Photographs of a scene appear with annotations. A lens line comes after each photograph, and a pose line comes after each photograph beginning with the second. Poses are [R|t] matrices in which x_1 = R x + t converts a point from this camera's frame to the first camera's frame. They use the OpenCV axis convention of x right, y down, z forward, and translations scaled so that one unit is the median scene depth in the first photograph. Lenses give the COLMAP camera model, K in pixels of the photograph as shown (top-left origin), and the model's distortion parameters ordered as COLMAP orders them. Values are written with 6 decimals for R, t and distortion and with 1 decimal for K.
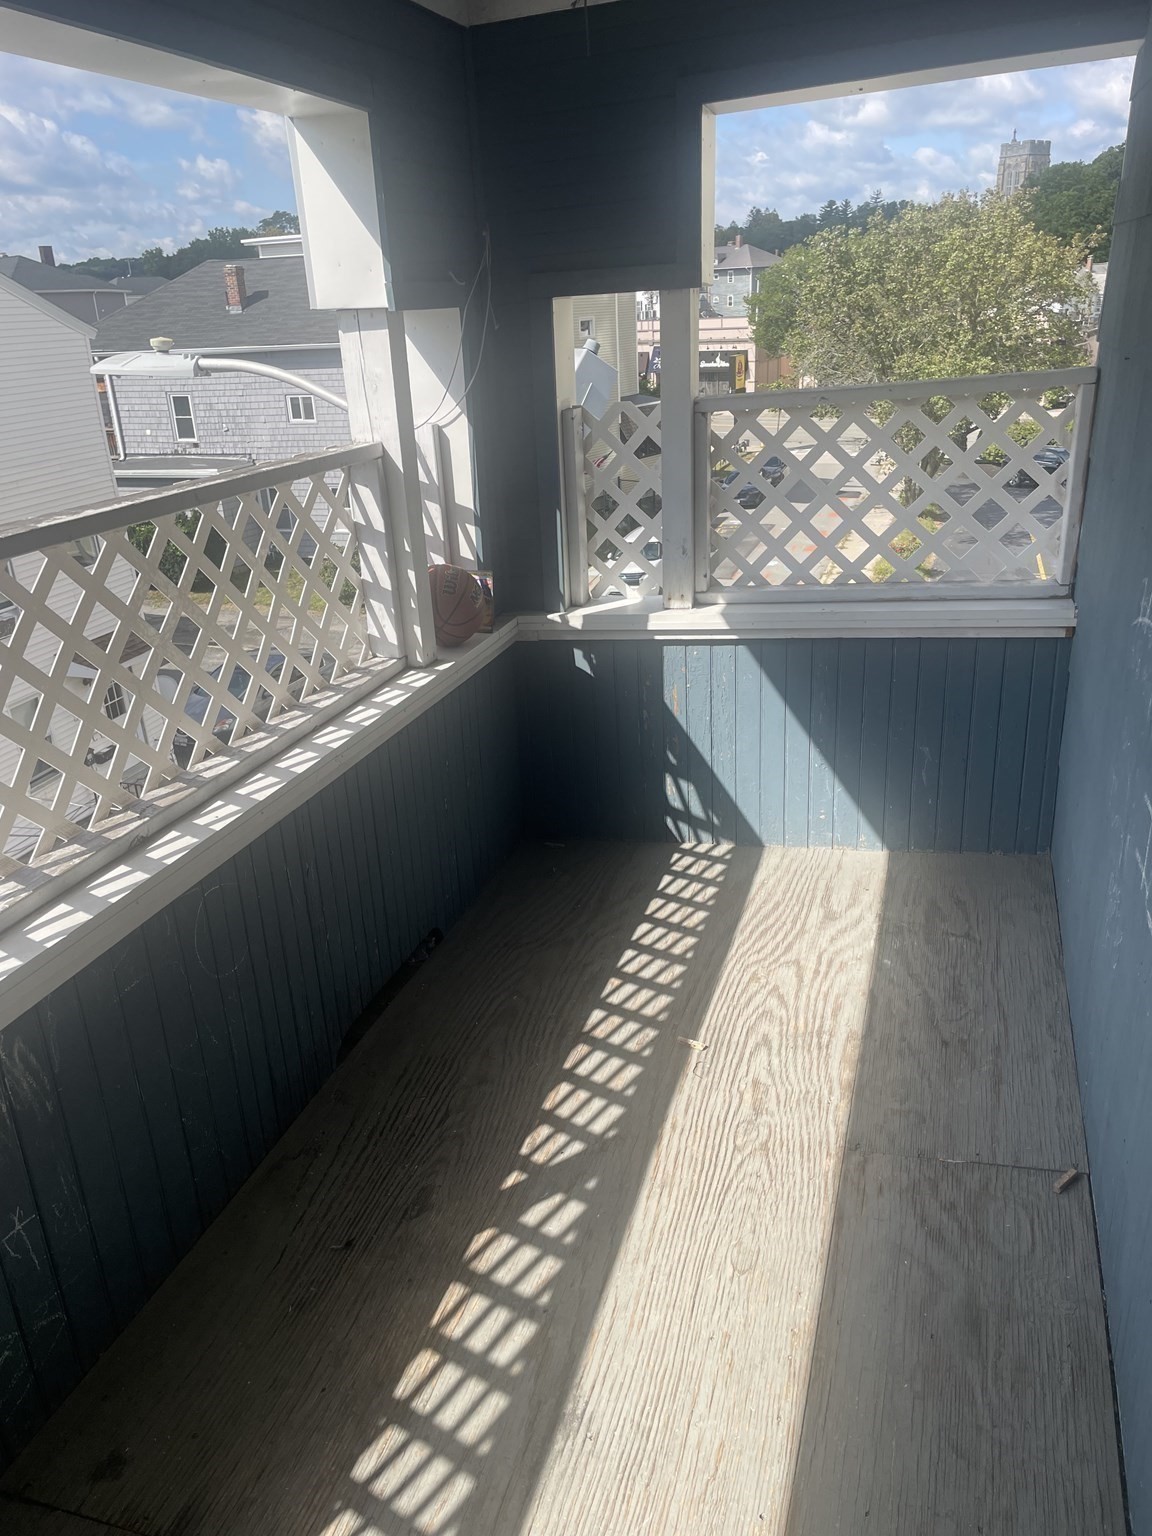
lens RADIAL K [[1169.3, 0, 576.0], [0, 1169.3, 768.0], [0, 0, 1]] dist [0.153887, -0.225821]
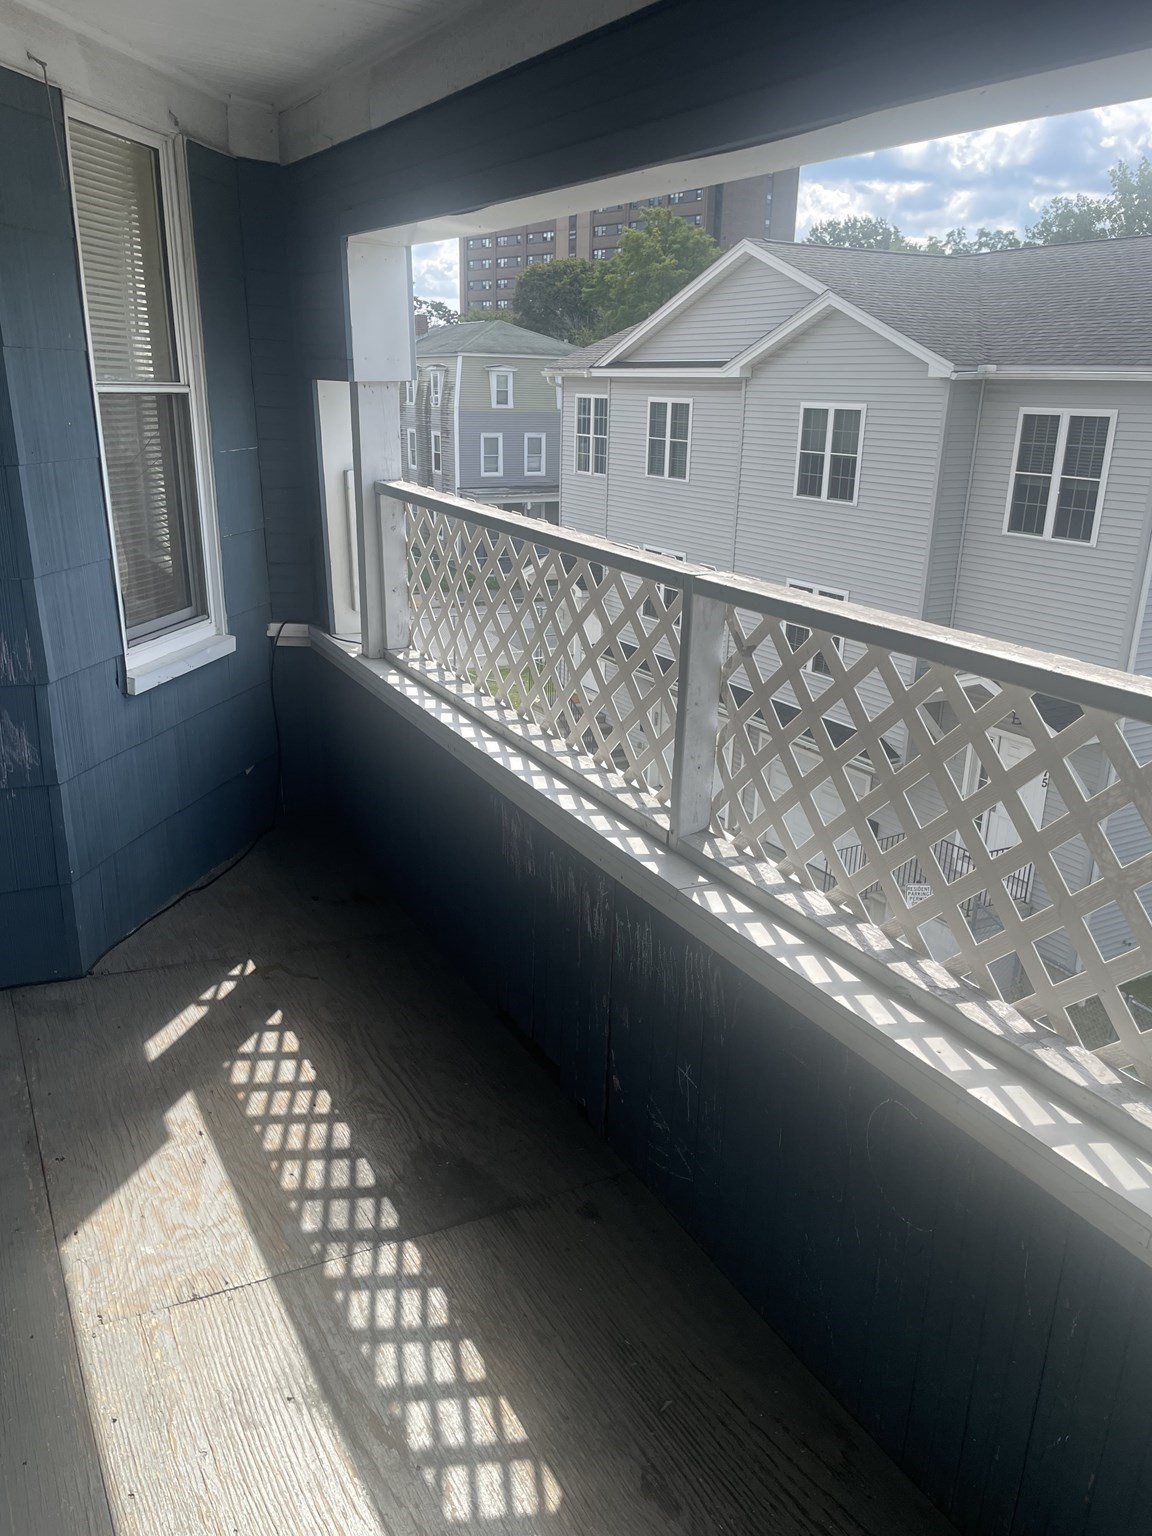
lens RADIAL K [[1169.3, 0, 576.0], [0, 1169.3, 768.0], [0, 0, 1]] dist [0.153887, -0.225821]
pose [[-0.693455, 0.212066, -0.688585, 0.456664], [-0.292074, 0.790917, 0.537721, -0.557667], [0.658645, 0.574003, -0.486526, 1.352326]]
